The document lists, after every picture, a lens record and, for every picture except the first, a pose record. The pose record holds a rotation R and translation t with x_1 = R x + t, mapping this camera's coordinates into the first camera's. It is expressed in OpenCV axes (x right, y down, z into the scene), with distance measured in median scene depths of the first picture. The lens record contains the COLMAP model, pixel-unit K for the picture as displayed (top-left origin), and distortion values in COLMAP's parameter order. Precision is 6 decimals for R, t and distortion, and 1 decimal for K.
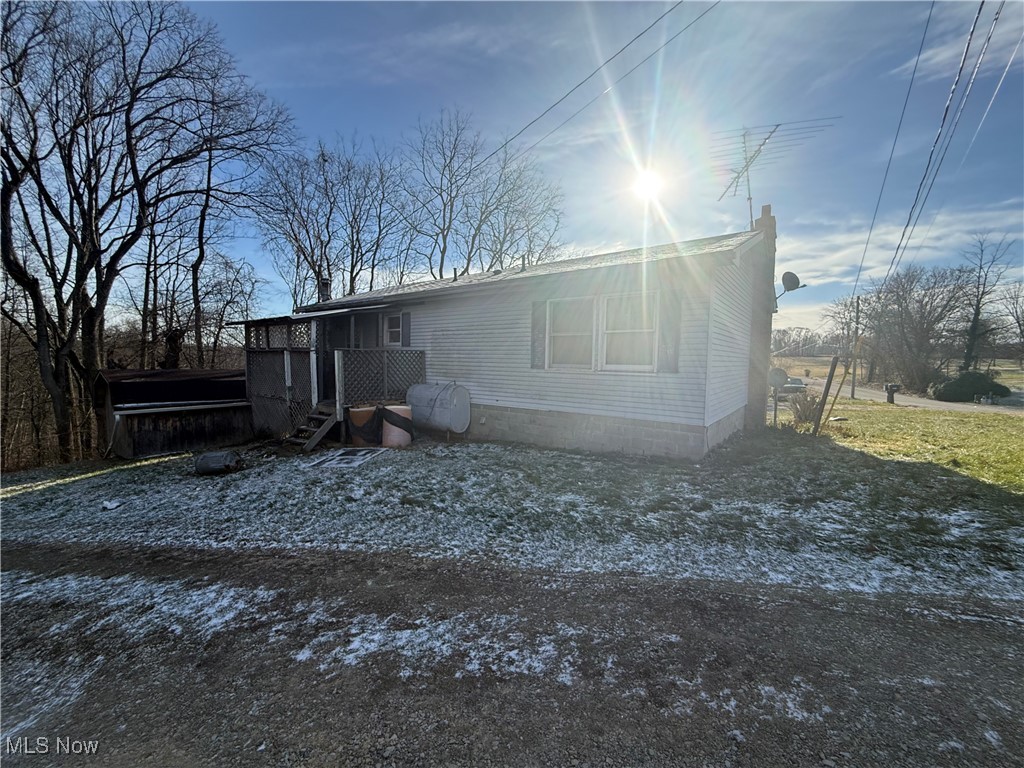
lens RADIAL K [[405.8, 0, 509.0], [0, 405.8, 384.1], [0, 0, 1]] dist [-0.001064, -0.000424]
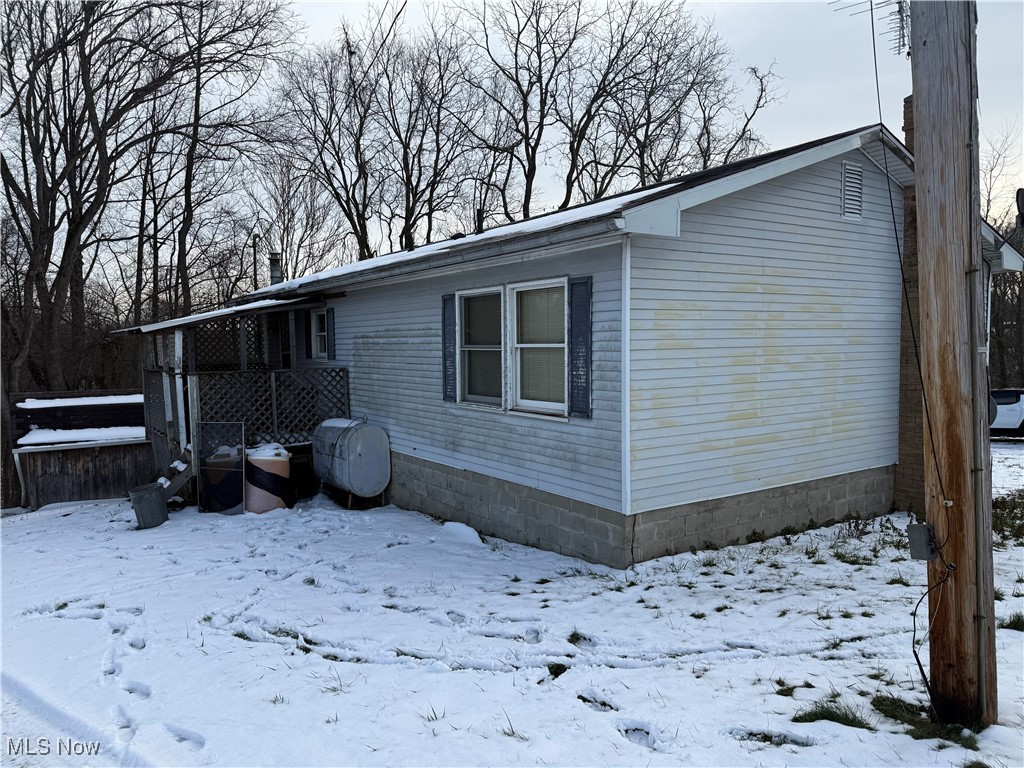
lens RADIAL K [[713.9, 0, 516.5], [0, 713.9, 384.2], [0, 0, 1]] dist [0.061470, -0.074595]
pose [[0.947457, -0.008178, -0.319778, 0.215237], [0.008028, 0.999966, -0.001786, -0.025822], [0.319782, -0.000876, 0.947491, -0.002571]]
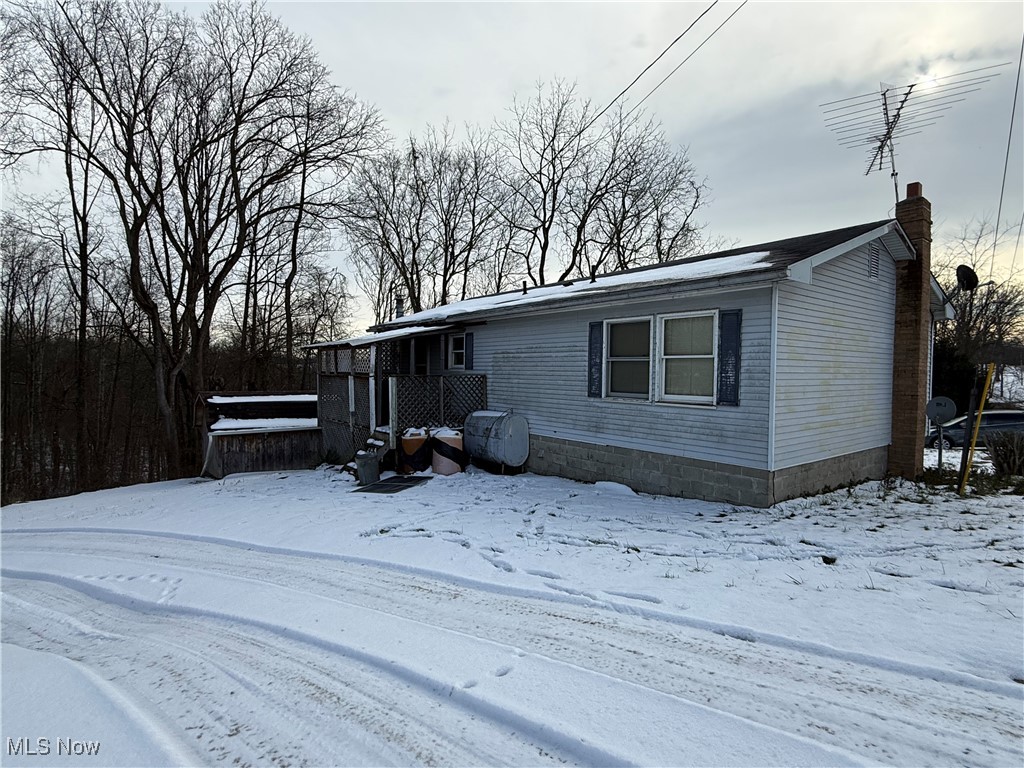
lens RADIAL K [[524.0, 0, 515.6], [0, 524.0, 382.0], [0, 0, 1]] dist [-0.002472, 0.000897]
pose [[0.966351, 0.000280, -0.257227, 0.082331], [-0.010733, 0.999172, -0.039238, -0.010317], [0.257003, 0.040678, 0.965554, -0.063398]]
